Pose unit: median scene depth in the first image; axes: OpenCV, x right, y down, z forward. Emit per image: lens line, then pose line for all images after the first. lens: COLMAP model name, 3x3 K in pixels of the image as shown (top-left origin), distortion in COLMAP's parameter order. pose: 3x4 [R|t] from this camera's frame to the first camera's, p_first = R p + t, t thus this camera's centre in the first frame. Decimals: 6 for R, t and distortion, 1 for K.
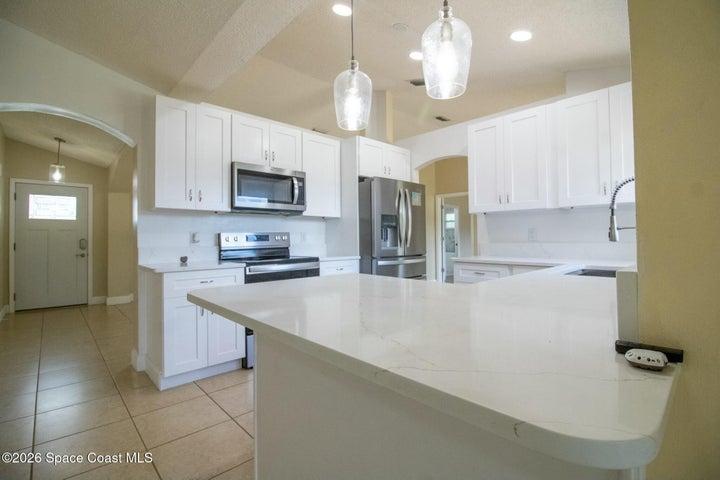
lens RADIAL K [[334.7, 0, 360.5], [0, 334.7, 237.6], [0, 0, 1]] dist [-0.011908, -0.002581]
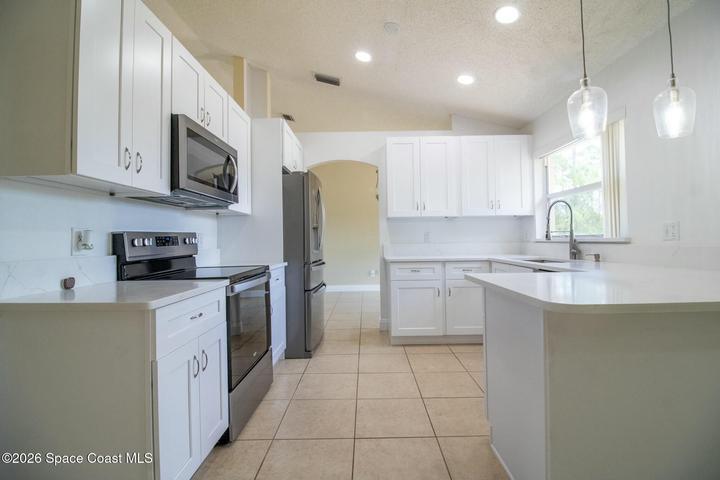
lens RADIAL K [[334.7, 0, 366.0], [0, 334.7, 236.7], [0, 0, 1]] dist [-0.011908, -0.002581]
pose [[0.689422, 0.004459, 0.724346, -0.561936], [0.007893, 0.999875, -0.013667, 0.005011], [-0.724317, 0.015140, 0.689301, 0.328550]]
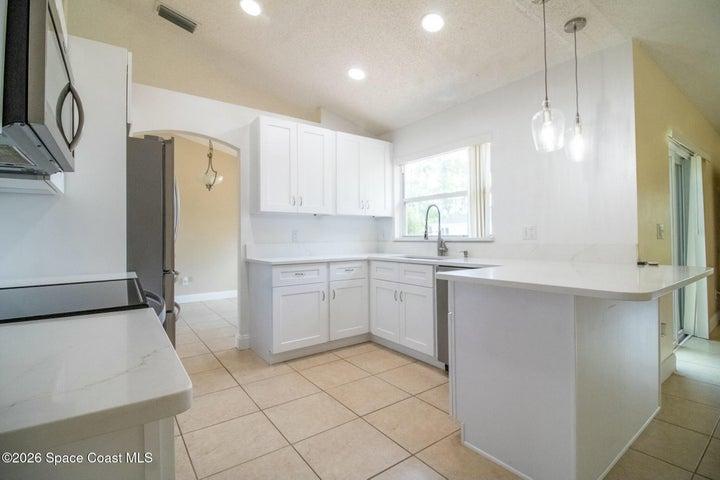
lens RADIAL K [[334.7, 0, 374.5], [0, 334.7, 235.5], [0, 0, 1]] dist [-0.011908, -0.002581]
pose [[0.115542, 0.013203, 0.993215, -0.588245], [0.006393, 0.999881, -0.014036, 0.007237], [-0.993282, 0.007972, 0.115444, 0.641528]]
